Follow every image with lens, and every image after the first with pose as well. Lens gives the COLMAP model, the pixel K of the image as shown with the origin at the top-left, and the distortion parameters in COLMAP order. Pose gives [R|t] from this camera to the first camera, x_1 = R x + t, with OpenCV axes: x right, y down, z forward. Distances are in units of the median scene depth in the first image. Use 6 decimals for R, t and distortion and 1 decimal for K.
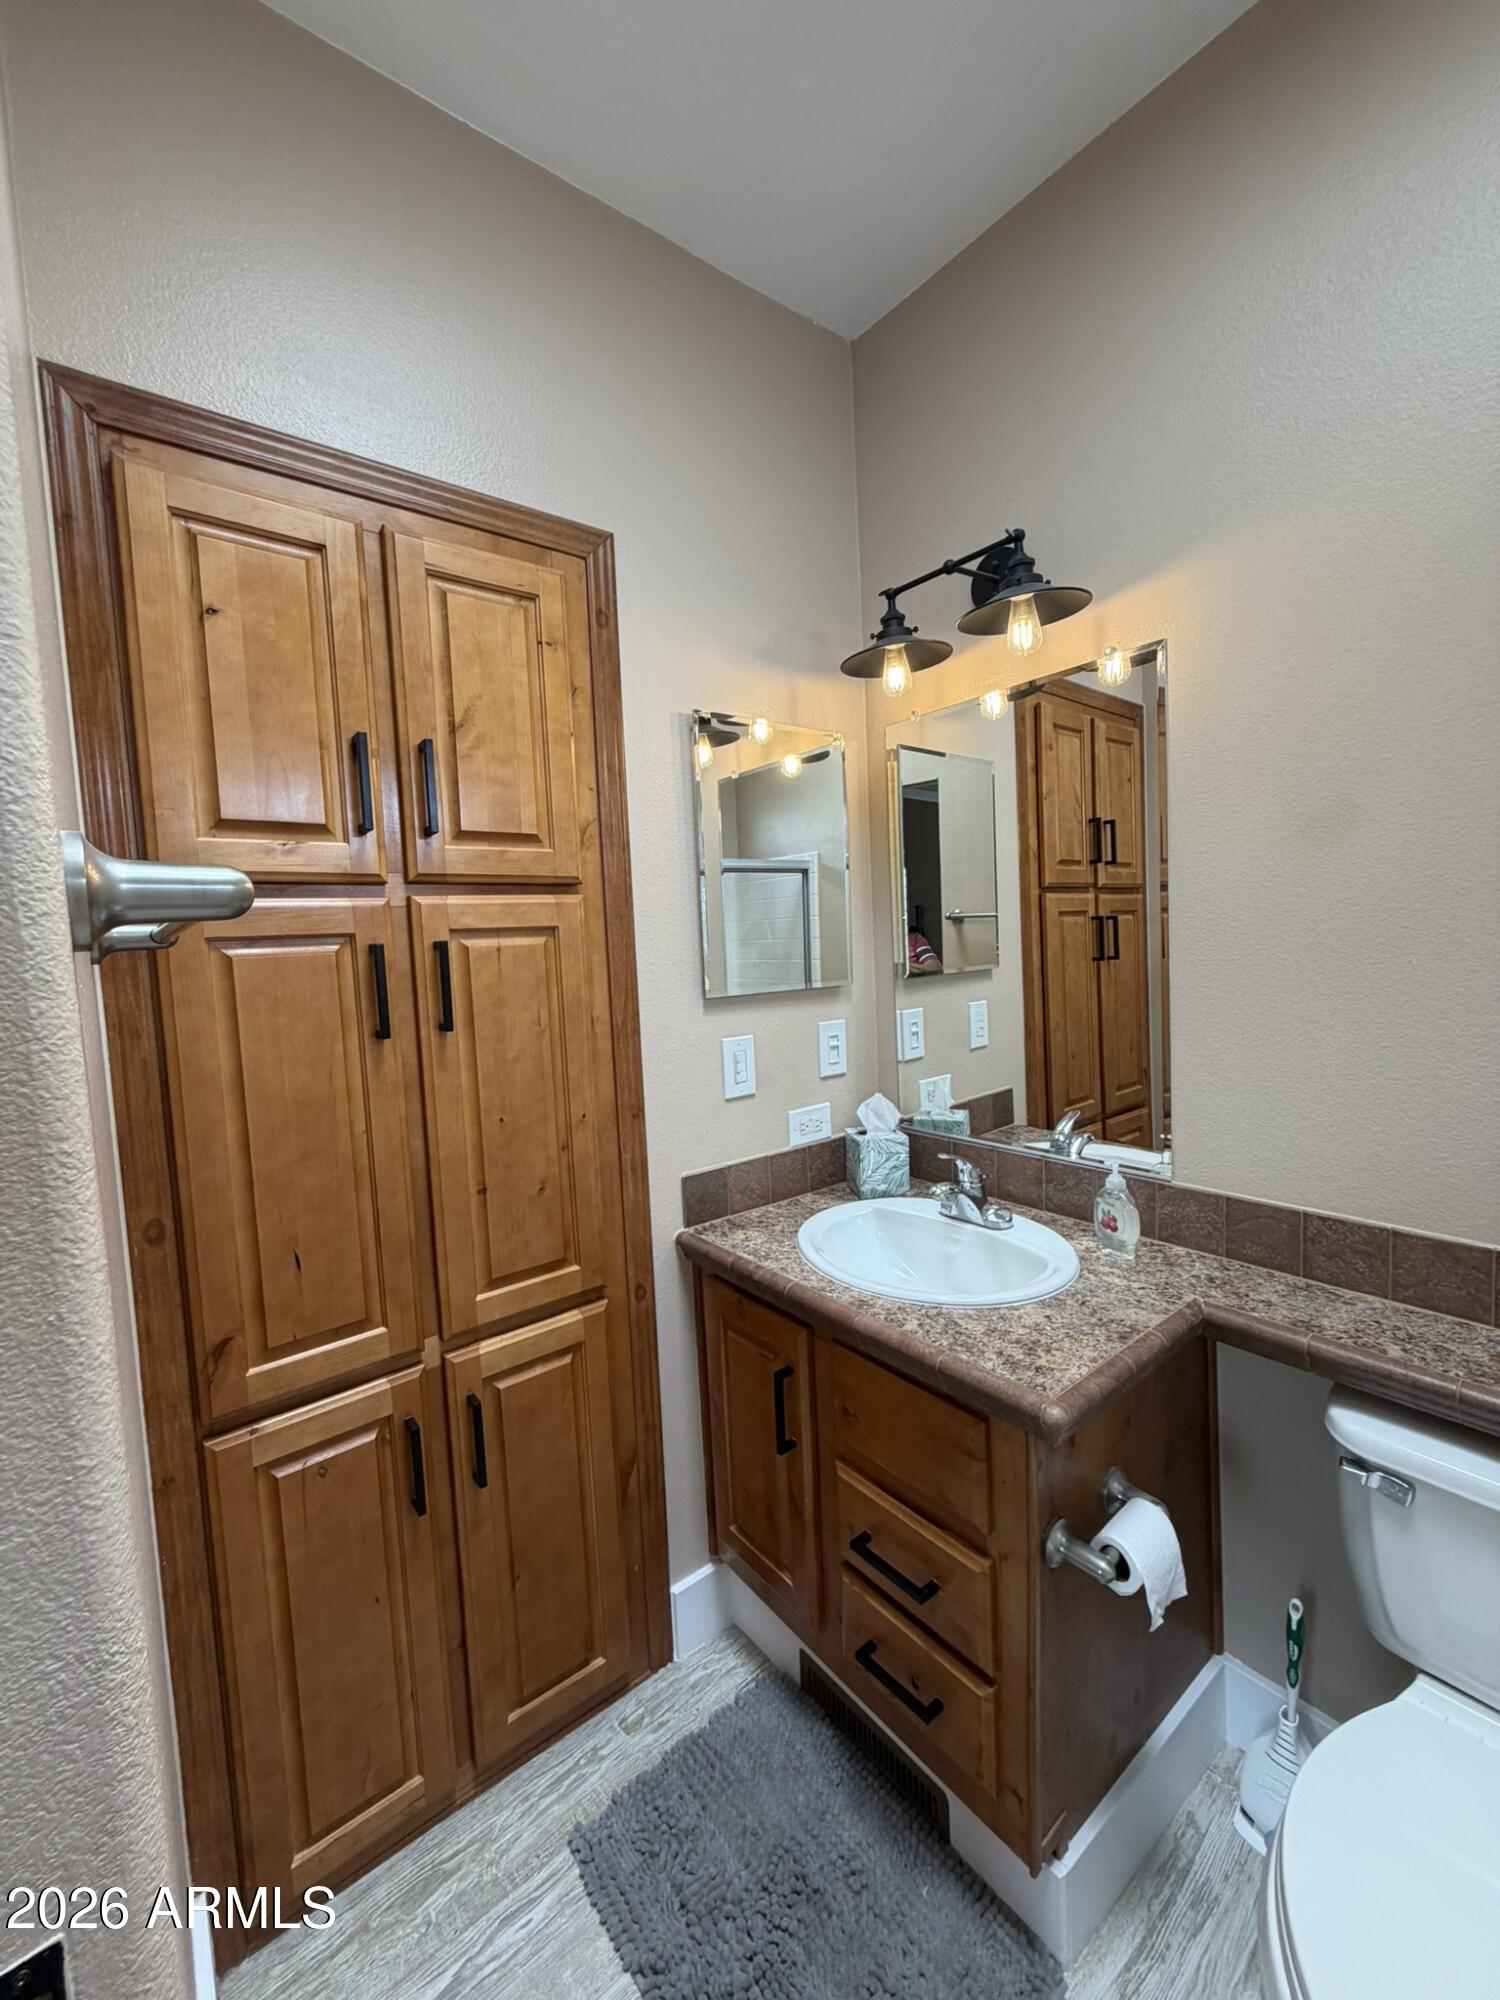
lens RADIAL K [[796.4, 0, 748.8], [0, 796.4, 994.5], [0, 0, 1]] dist [0.000978, 0.000324]
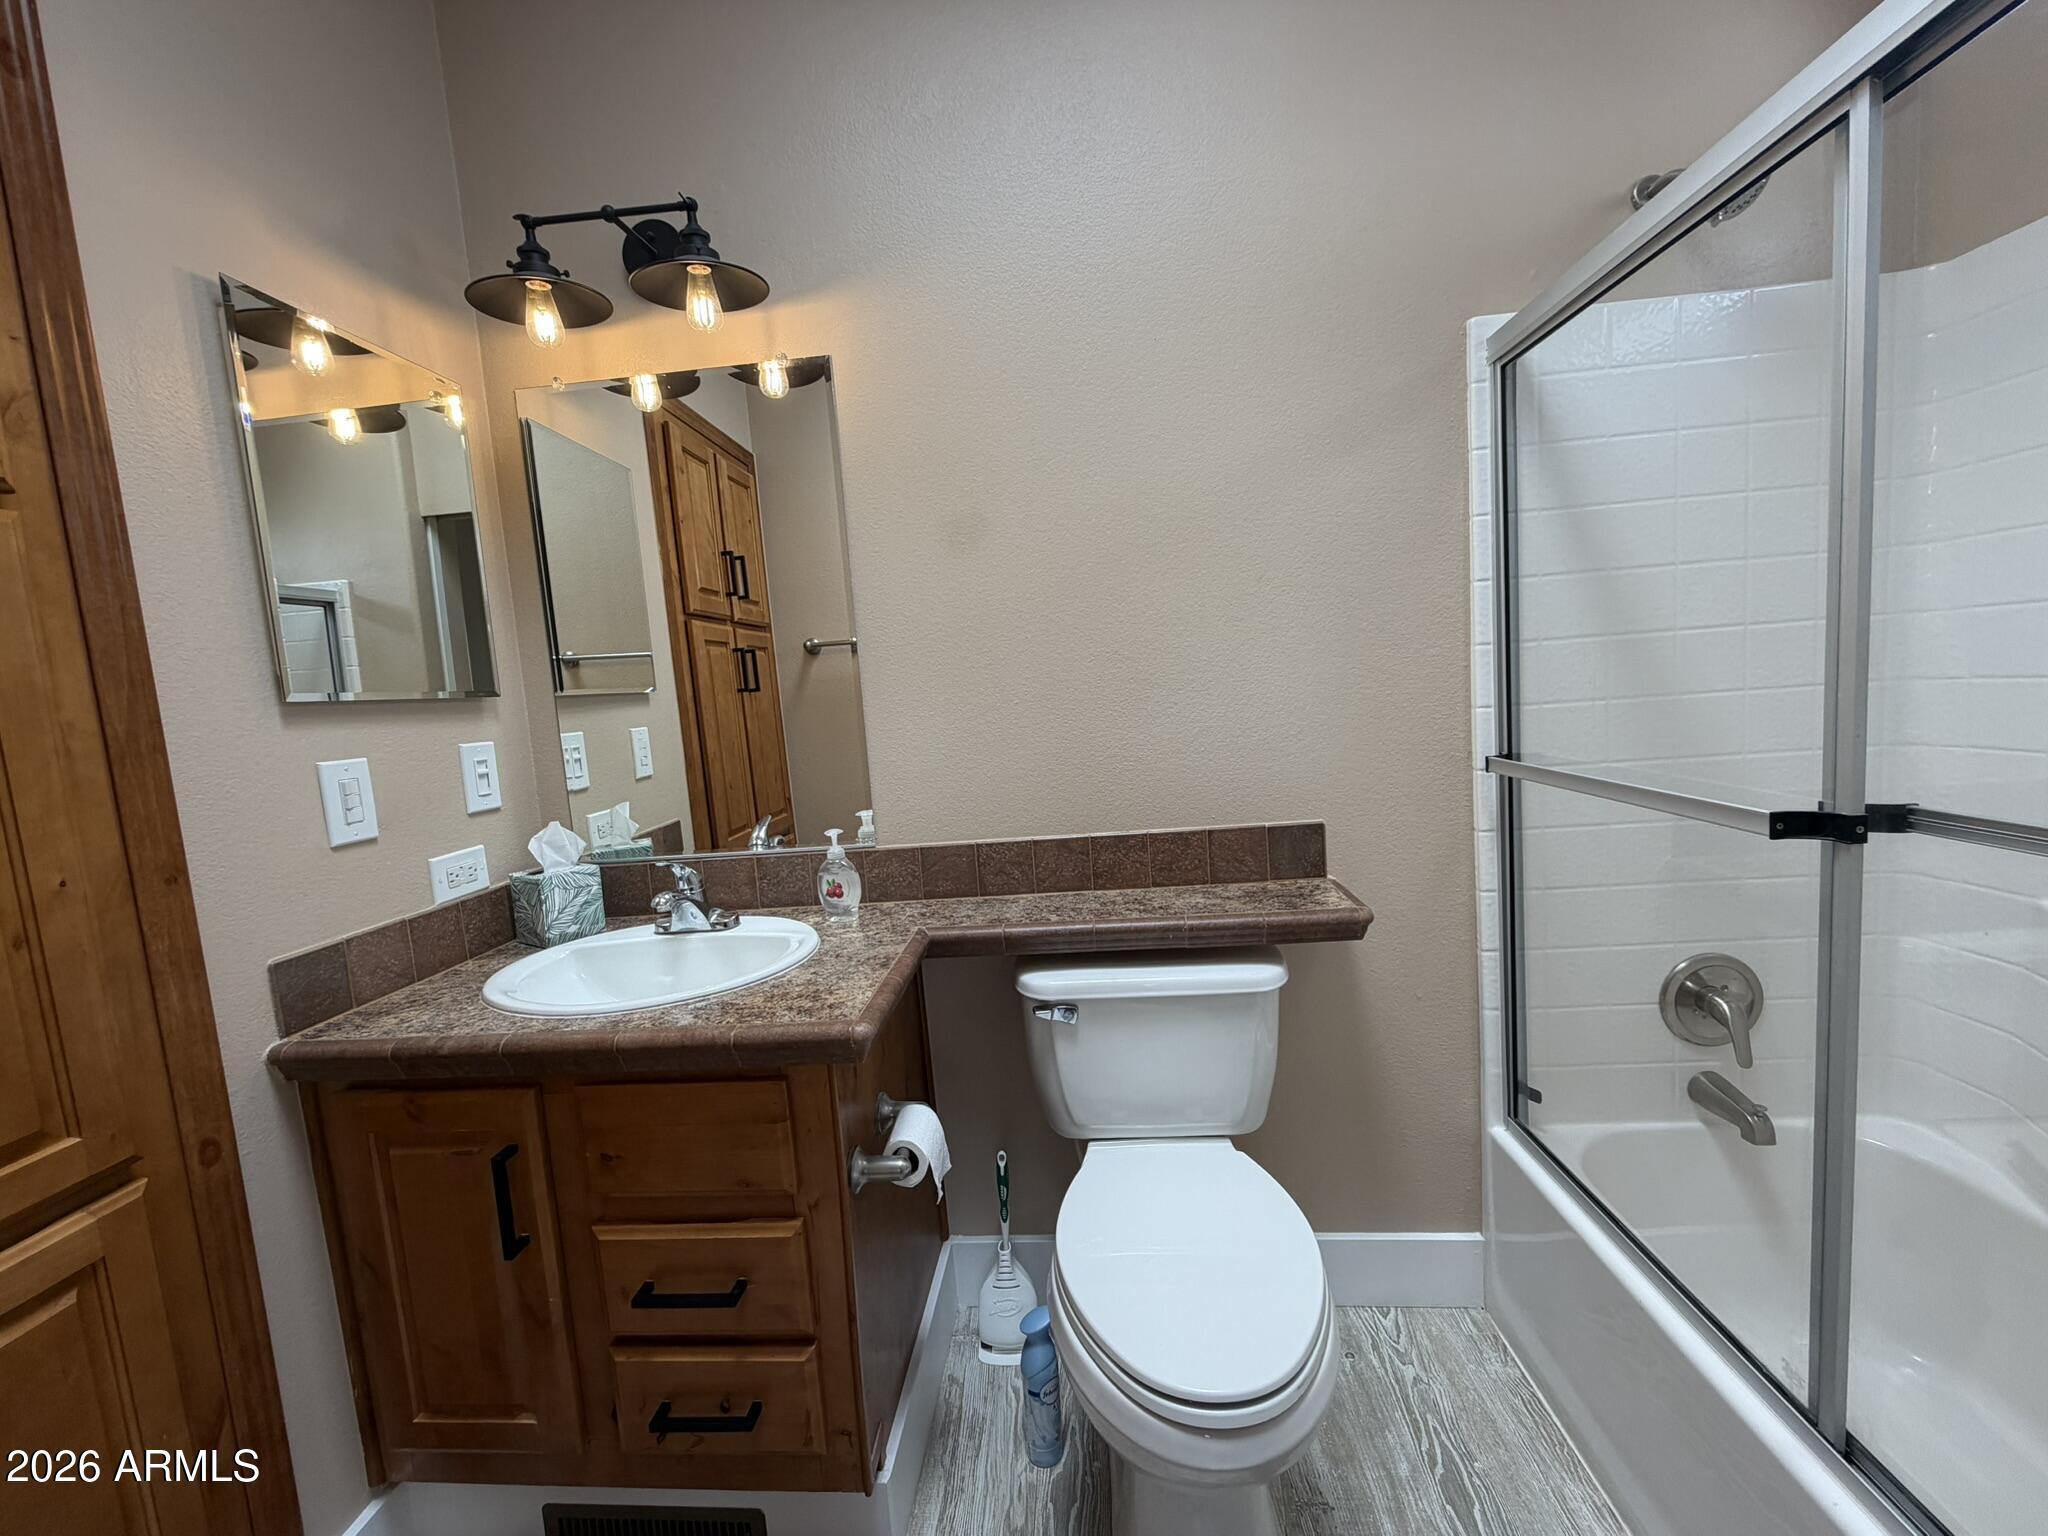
lens RADIAL K [[815.5, 0, 1014.7], [0, 815.5, 768.1], [0, 0, 1]] dist [0.000978, 0.000324]
pose [[0.686927, -0.076236, 0.722717, -0.145538], [0.090238, 0.995734, 0.019266, 0.112464], [-0.721102, 0.051982, 0.690876, 0.057089]]
